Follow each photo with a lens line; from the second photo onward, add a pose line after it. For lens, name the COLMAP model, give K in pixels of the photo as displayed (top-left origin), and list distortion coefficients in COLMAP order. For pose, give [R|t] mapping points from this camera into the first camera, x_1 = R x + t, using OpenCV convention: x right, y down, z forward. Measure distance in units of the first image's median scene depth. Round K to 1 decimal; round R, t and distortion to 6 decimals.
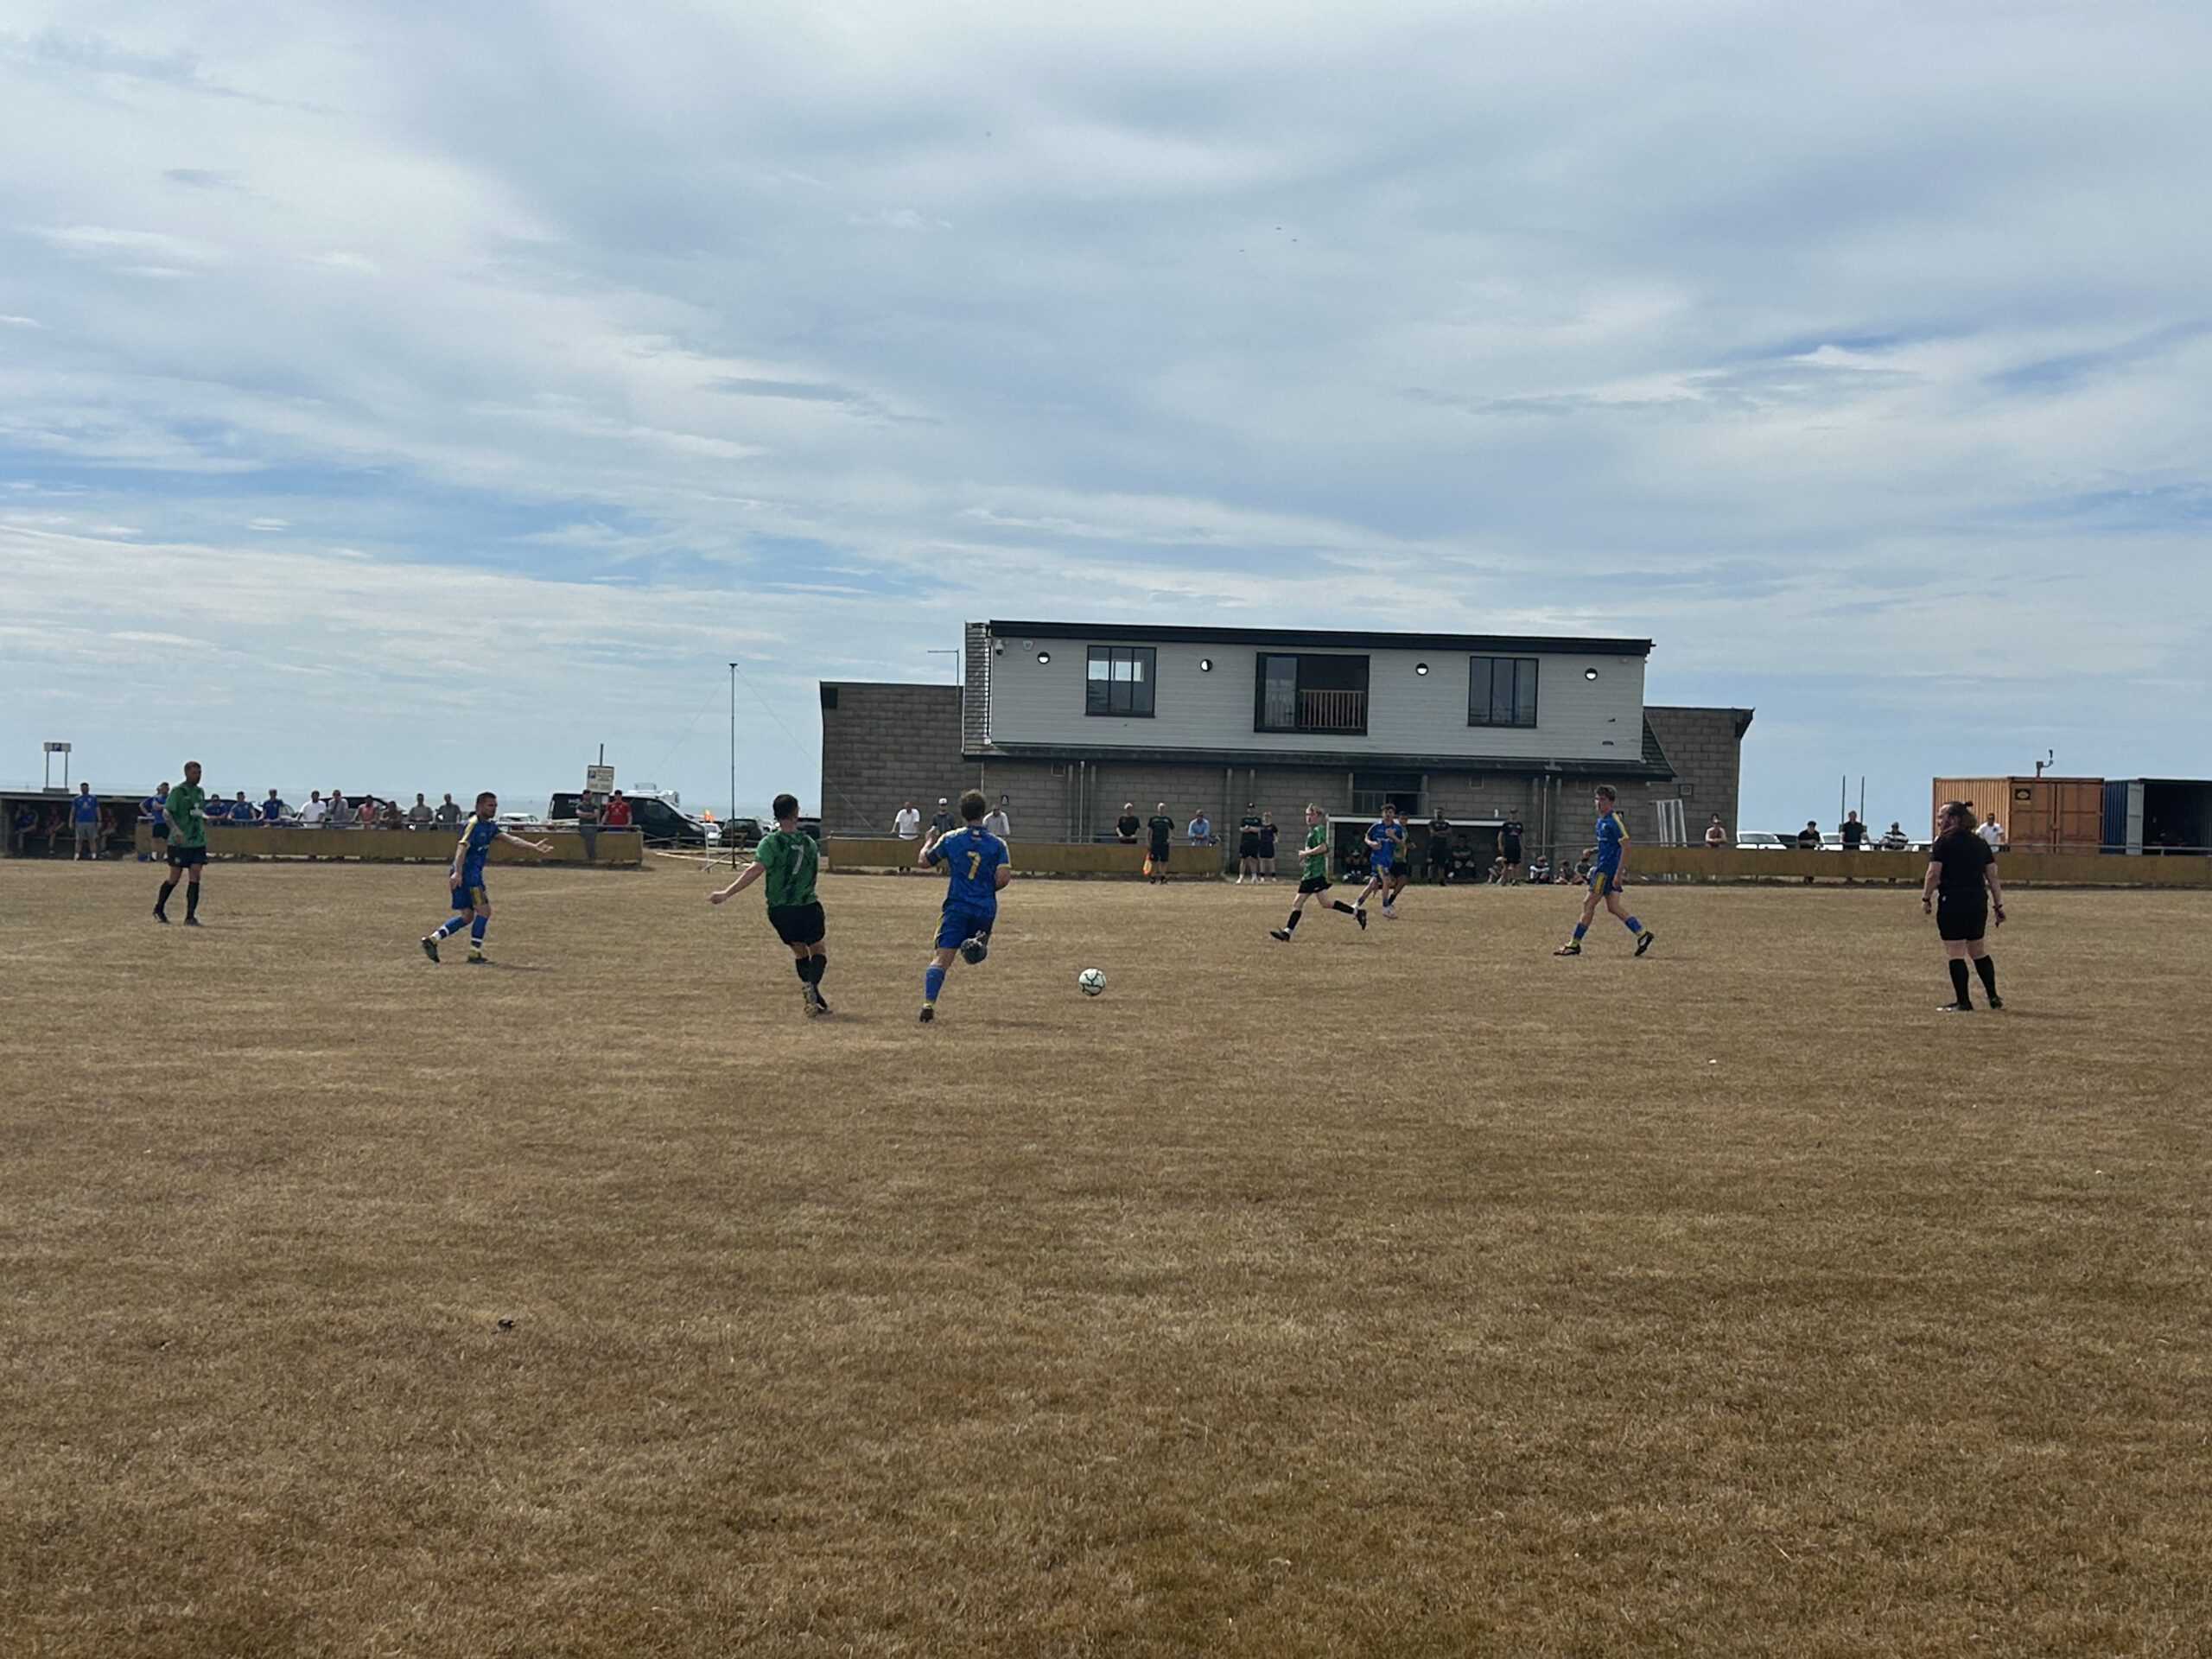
lens RADIAL K [[3299.6, 0, 1111.8], [0, 3299.6, 833.9], [0, 0, 1]] dist [0.253101, 0.000000]
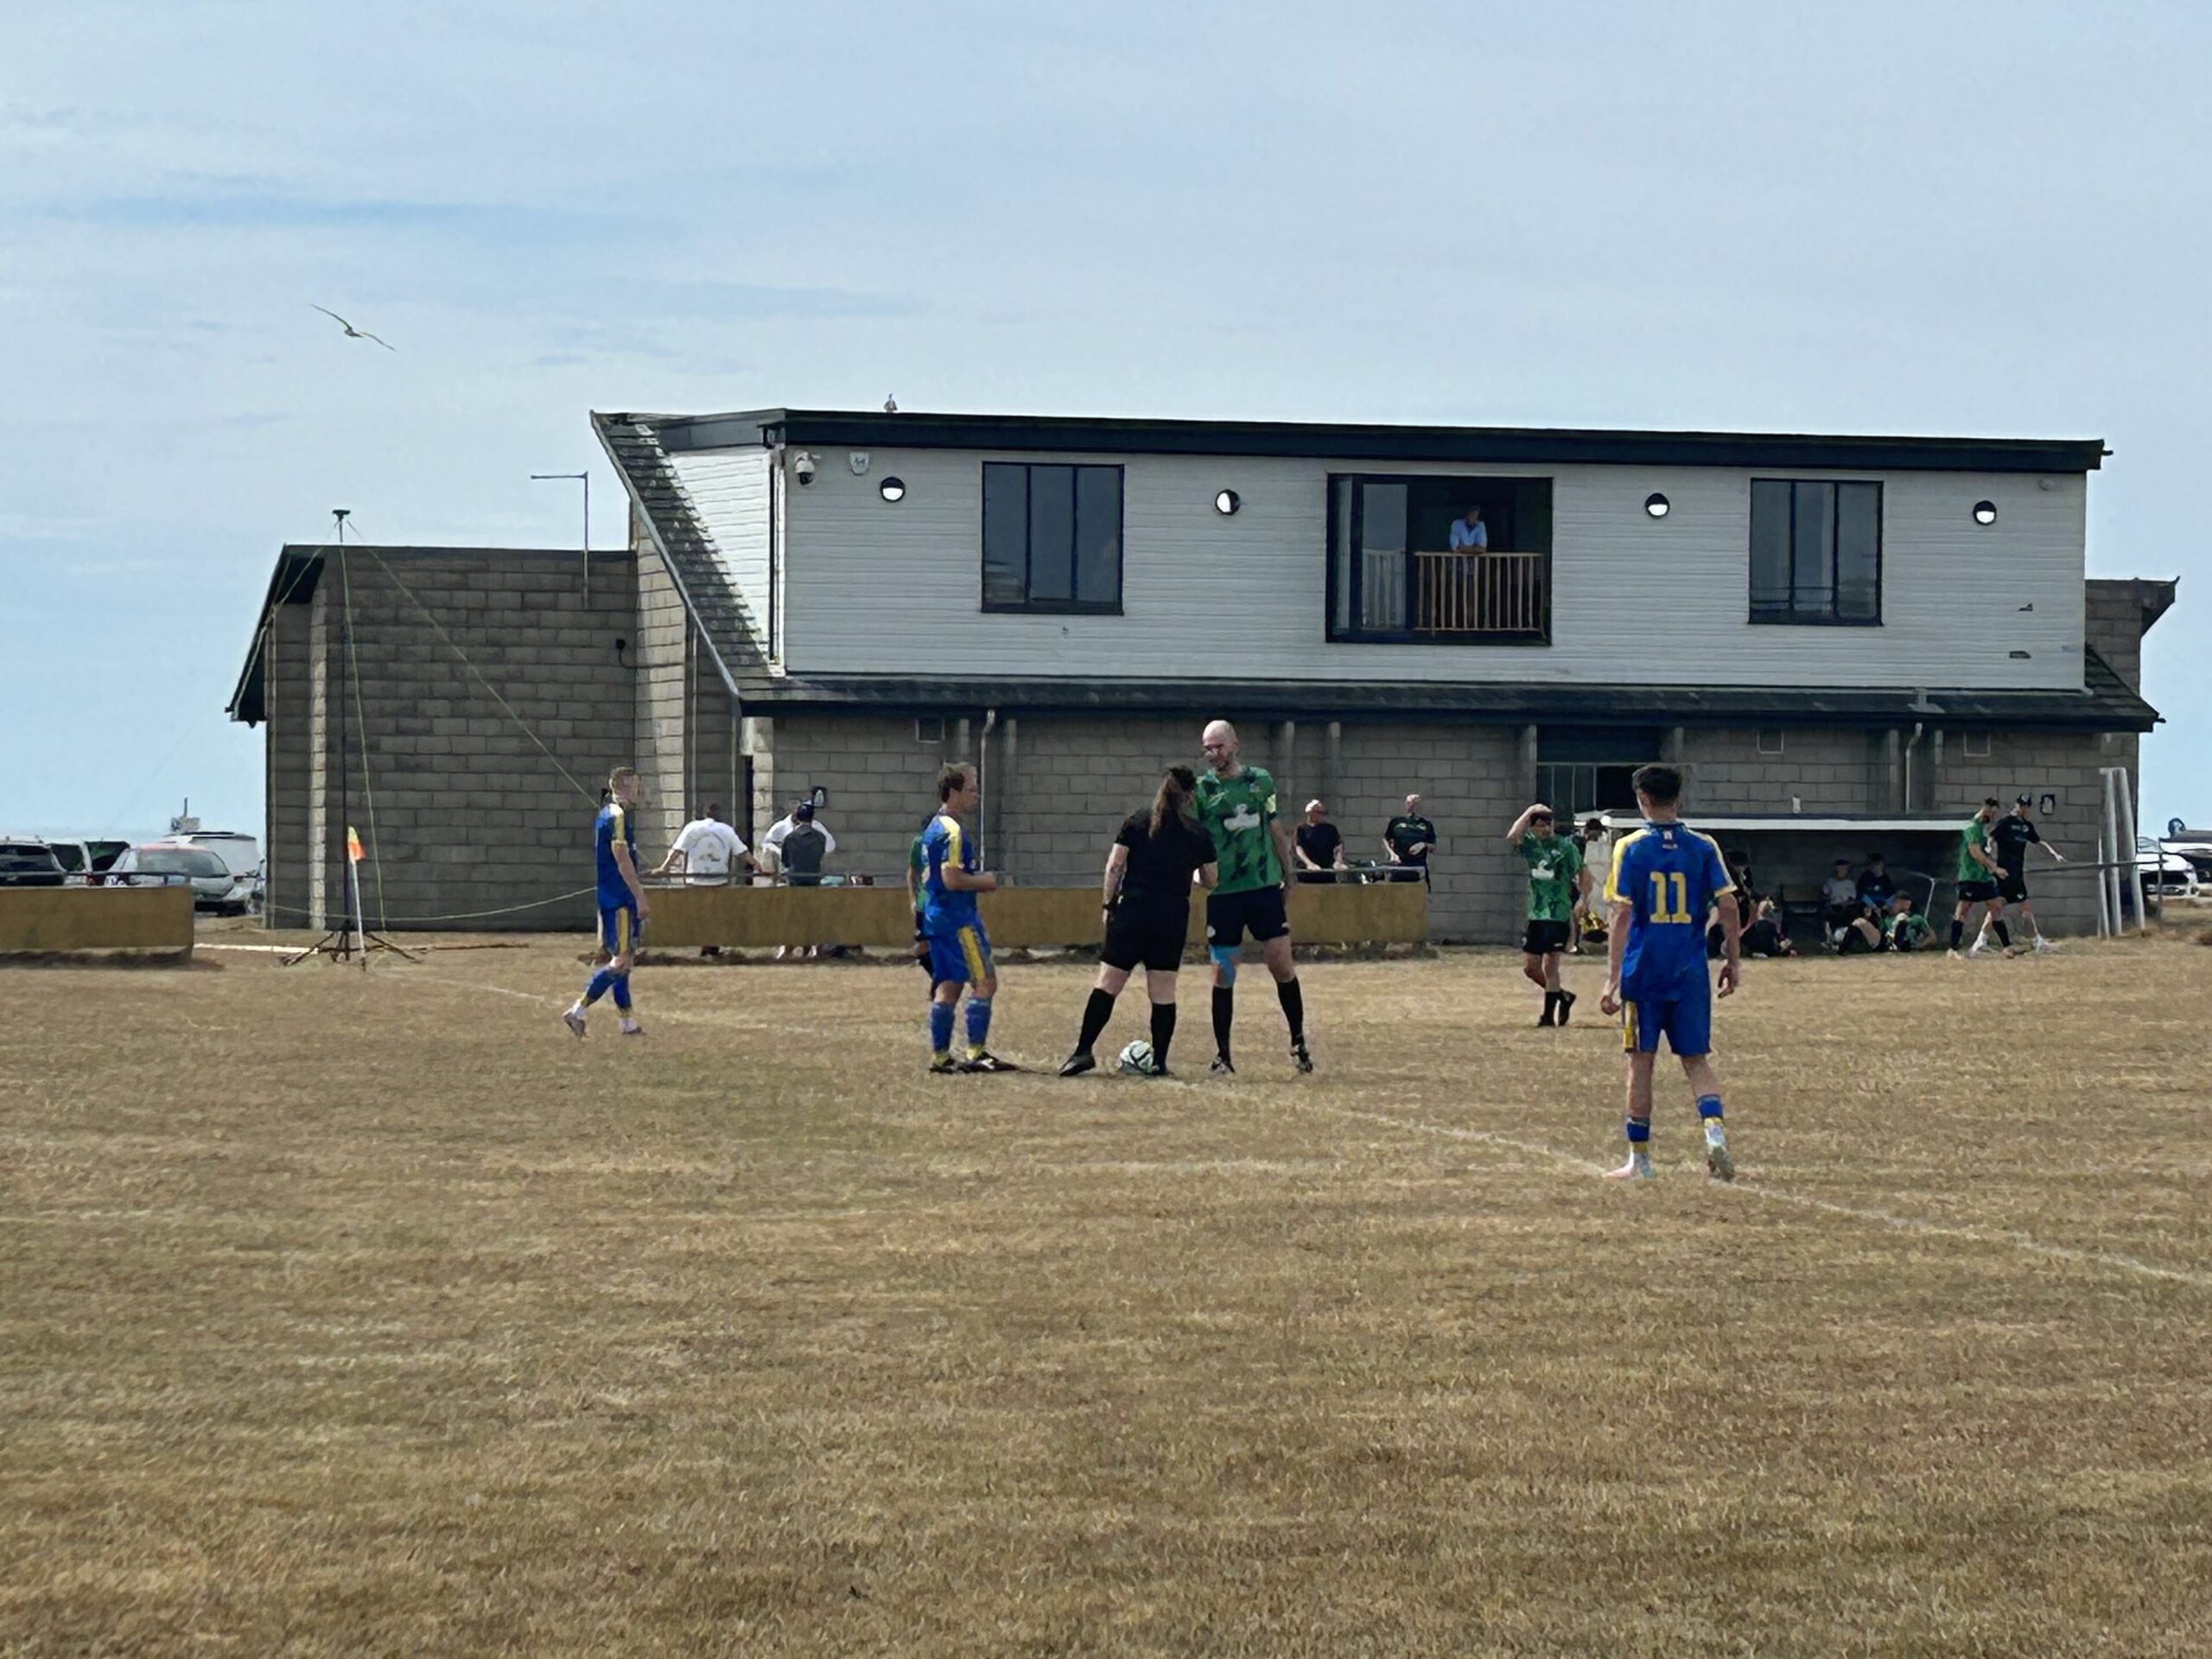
lens RADIAL K [[7735.2, 0, 1105.1], [0, 7735.2, 829.7], [0, 0, 1]] dist [-0.091851, 0.000000]
pose [[0.971637, -0.021467, 0.235501, -0.247398], [0.022029, 0.999757, 0.000247, -0.004981], [-0.235449, 0.004947, 0.971874, -0.065537]]
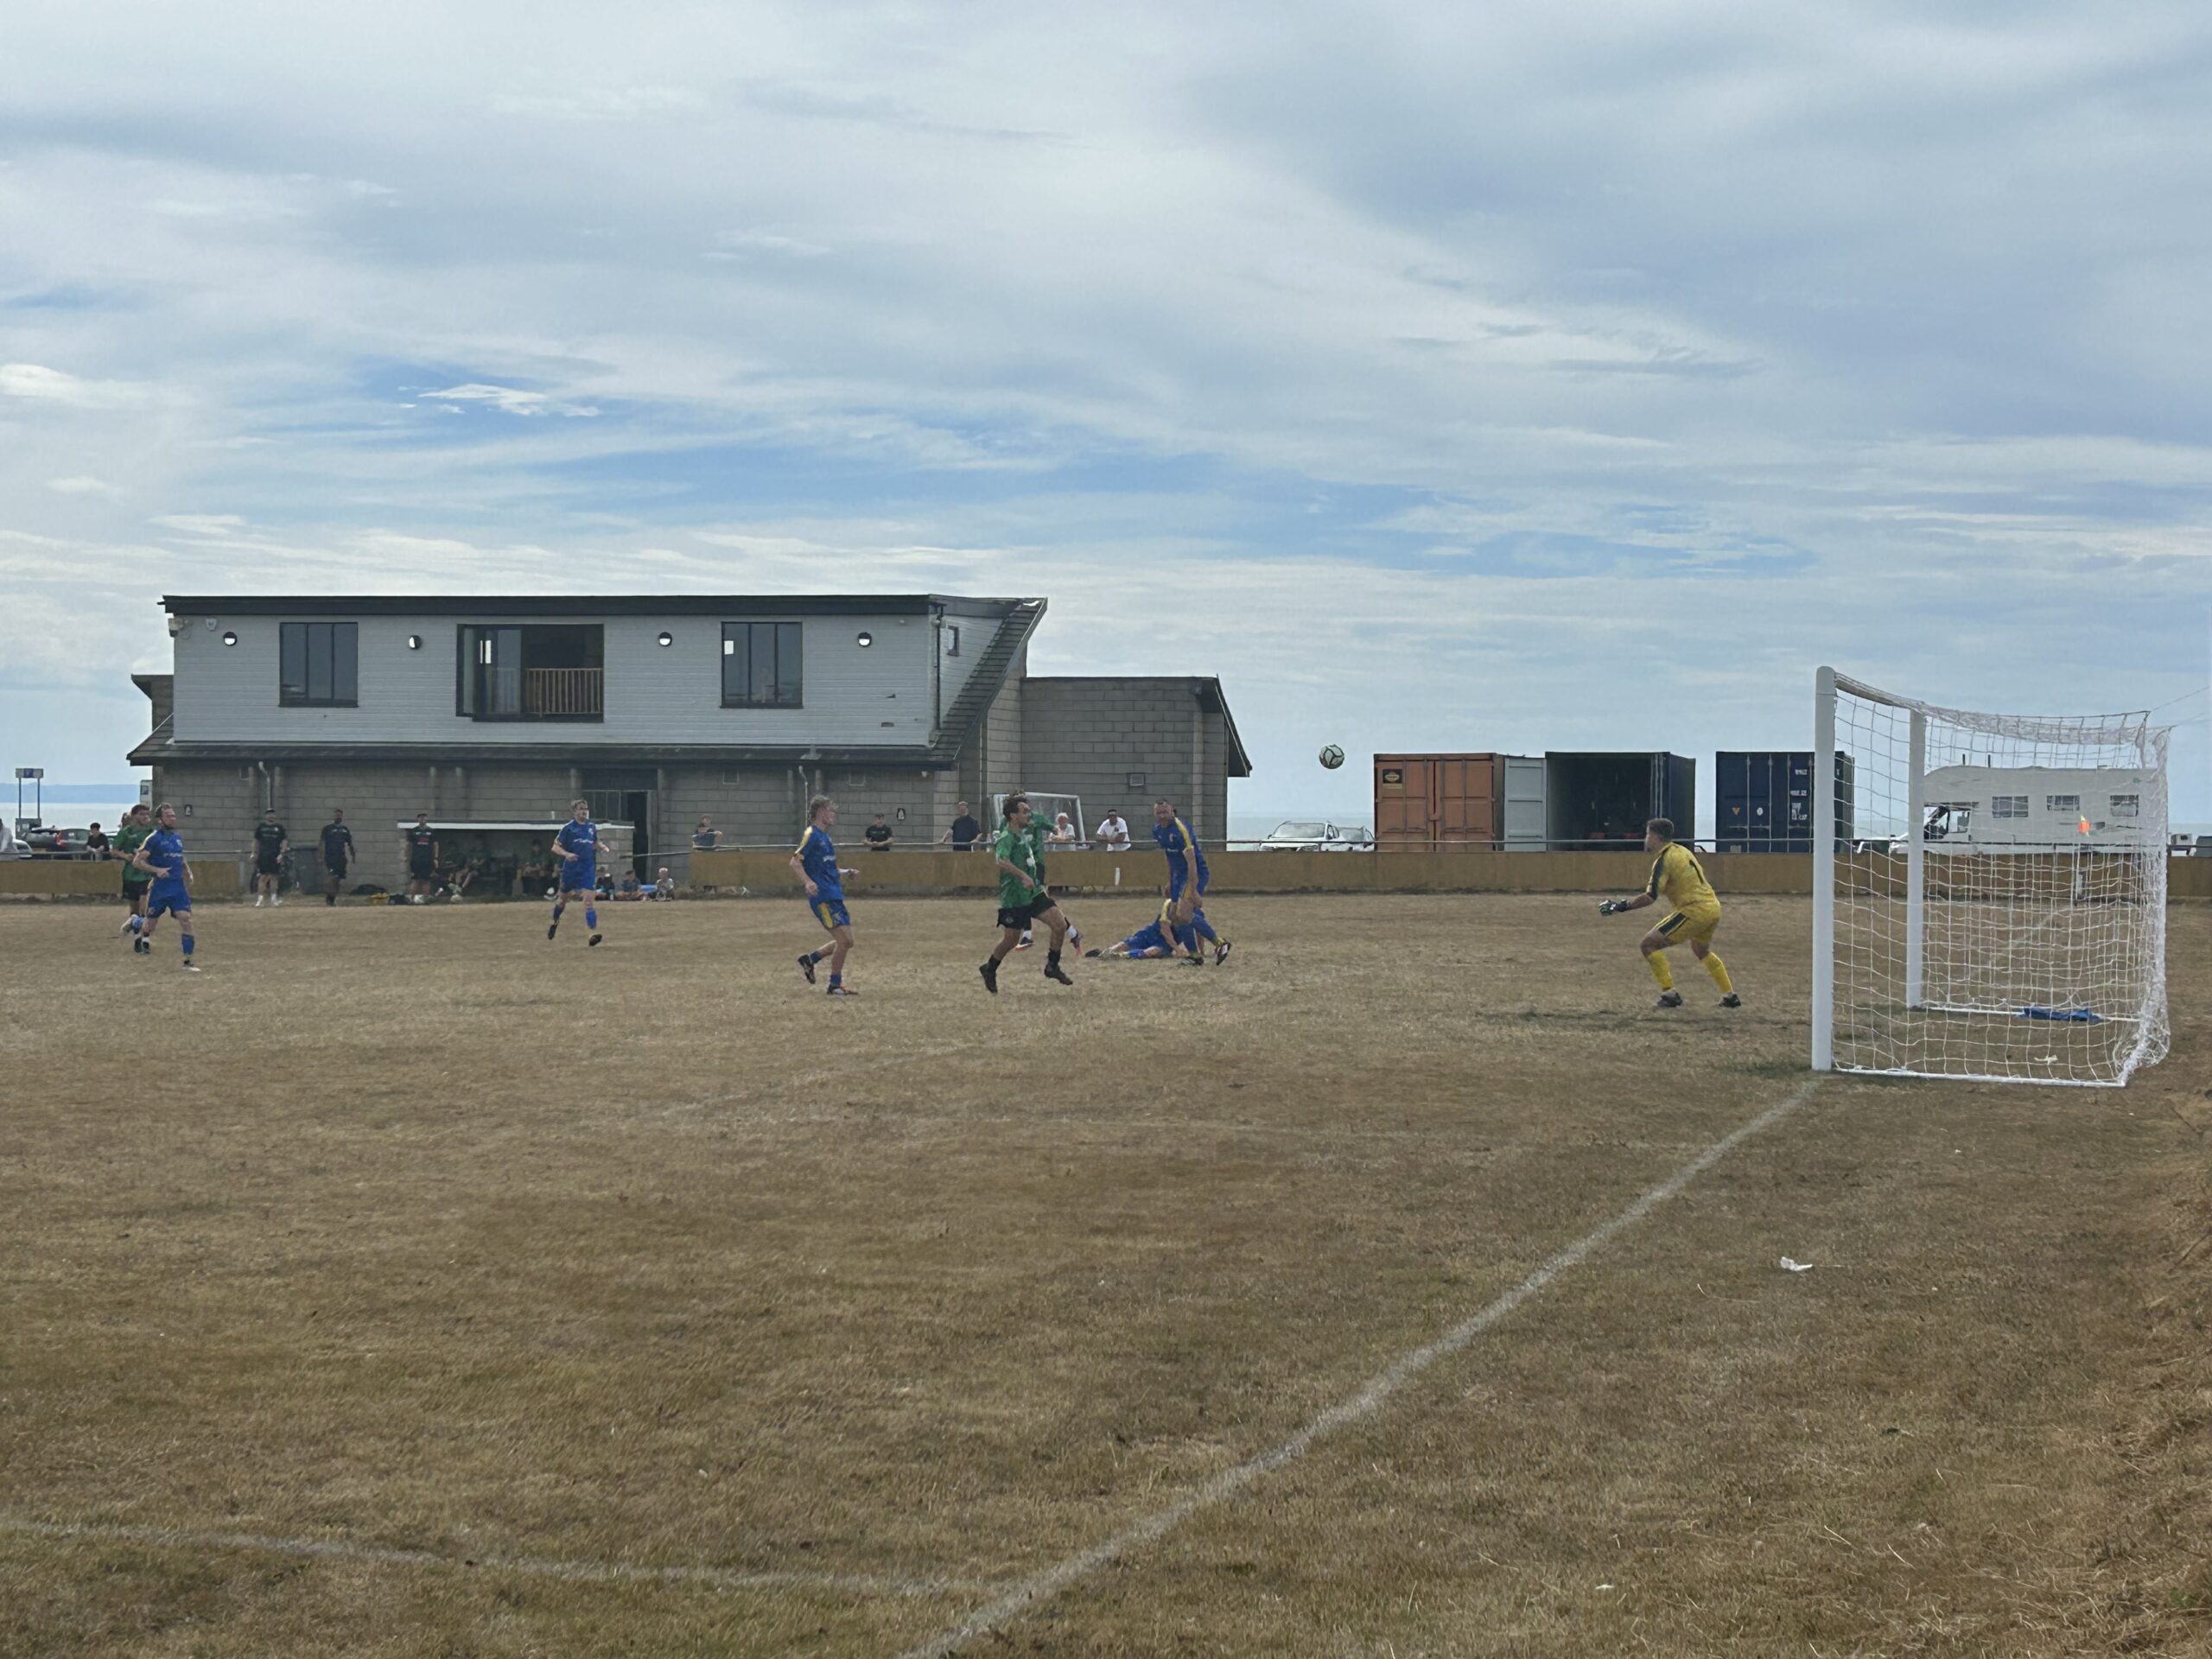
lens RADIAL K [[3767.1, 0, 1104.9], [0, 3767.1, 835.2], [0, 0, 1]] dist [0.126087, 0.000000]
pose [[0.964250, -0.018653, -0.264338, 0.444129], [0.017291, 0.999823, -0.007479, 0.007451], [0.264431, 0.002641, 0.964401, 0.128947]]
